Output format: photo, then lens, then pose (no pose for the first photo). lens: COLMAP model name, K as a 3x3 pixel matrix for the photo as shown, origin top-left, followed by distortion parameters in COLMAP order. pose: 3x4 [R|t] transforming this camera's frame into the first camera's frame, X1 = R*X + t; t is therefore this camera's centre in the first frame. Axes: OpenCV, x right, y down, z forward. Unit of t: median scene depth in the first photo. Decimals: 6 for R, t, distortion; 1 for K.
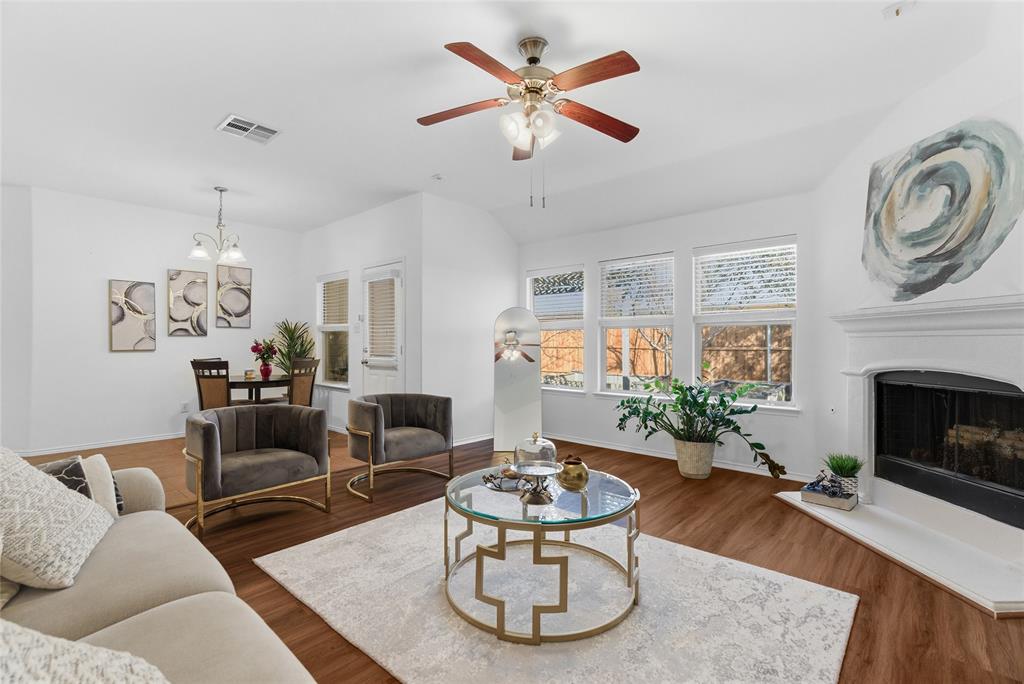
lens RADIAL K [[467.9, 0, 511.7], [0, 467.9, 344.8], [0, 0, 1]] dist [0.006682, 0.001399]
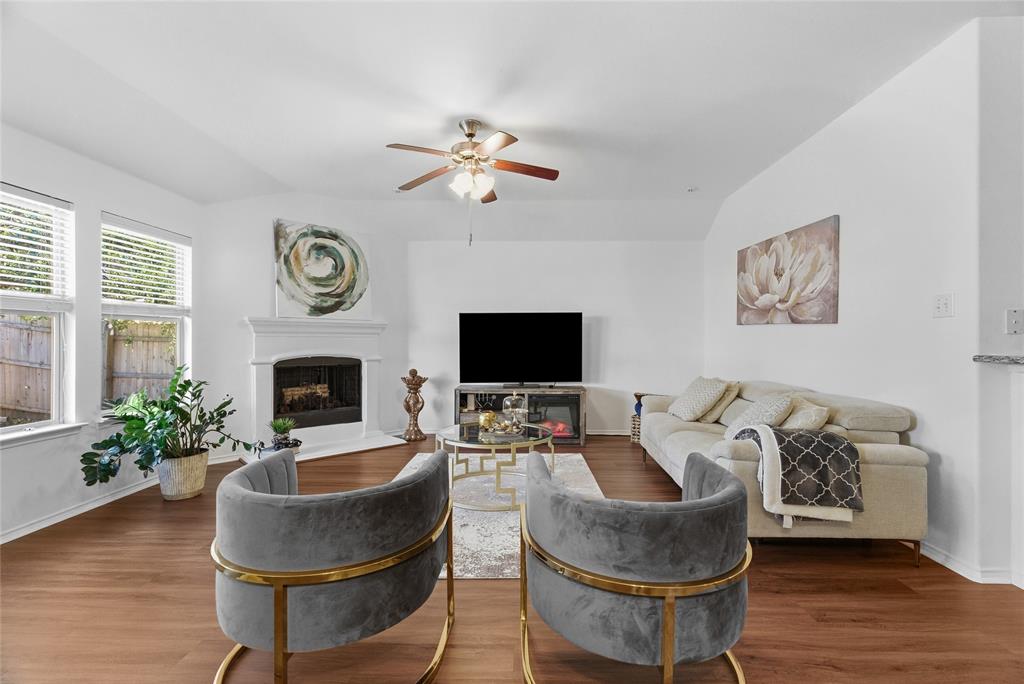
lens RADIAL K [[467.9, 0, 515.7], [0, 467.9, 340.0], [0, 0, 1]] dist [0.006682, 0.001399]
pose [[-0.640562, -0.003724, 0.767897, -0.571332], [-0.005085, 0.999987, 0.000608, -0.006930], [-0.767890, -0.003515, -0.640572, 0.928450]]
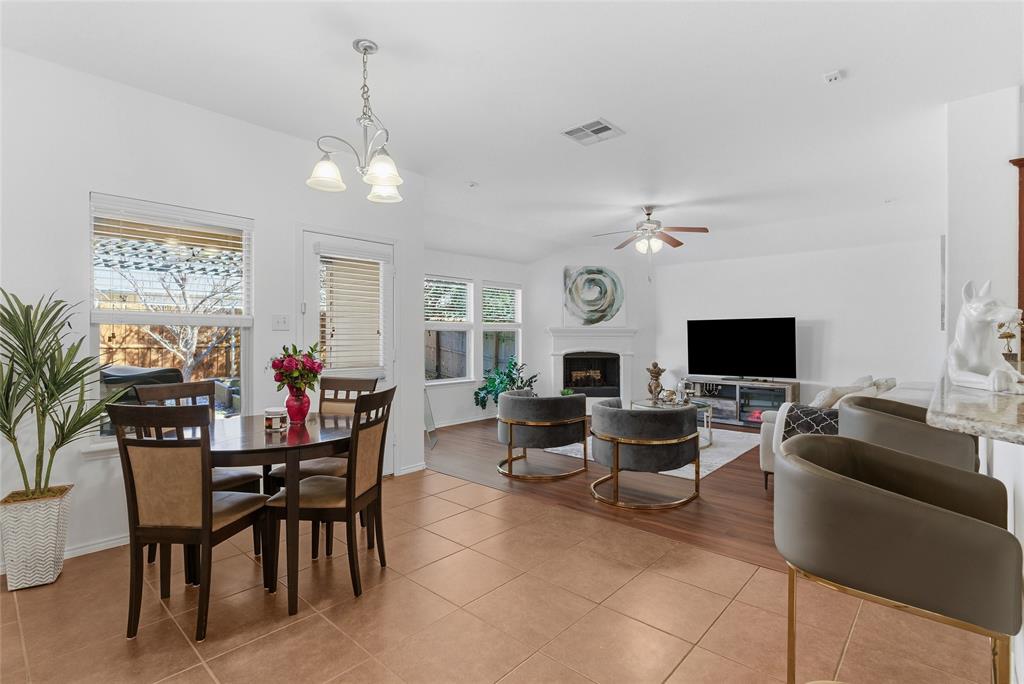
lens RADIAL K [[485.2, 0, 507.9], [0, 485.2, 337.8], [0, 0, 1]] dist [-0.002482, -0.000633]
pose [[0.020820, -0.006763, 0.999760, -1.157349], [-0.001447, 0.999976, 0.006795, -0.025656], [-0.999782, -0.001588, 0.020810, 0.842654]]
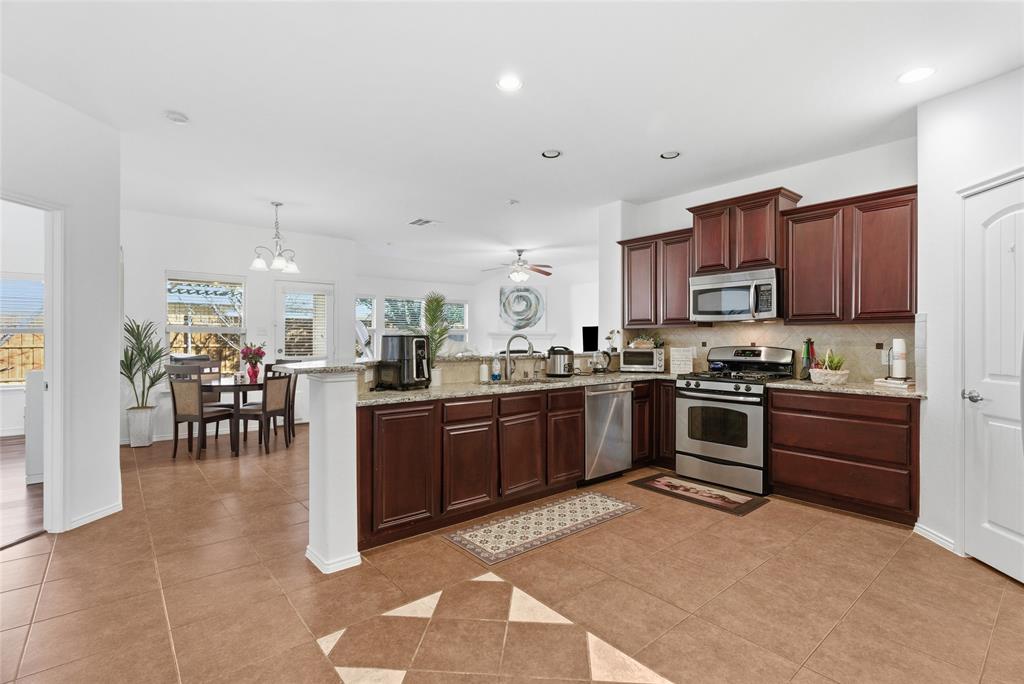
lens RADIAL K [[485.2, 0, 513.5], [0, 485.2, 341.4], [0, 0, 1]] dist [-0.002482, -0.000633]
pose [[0.162059, -0.009101, 0.986739, -1.681149], [-0.001776, 0.999953, 0.009515, -0.028421], [-0.986779, -0.003295, 0.162035, 0.258817]]
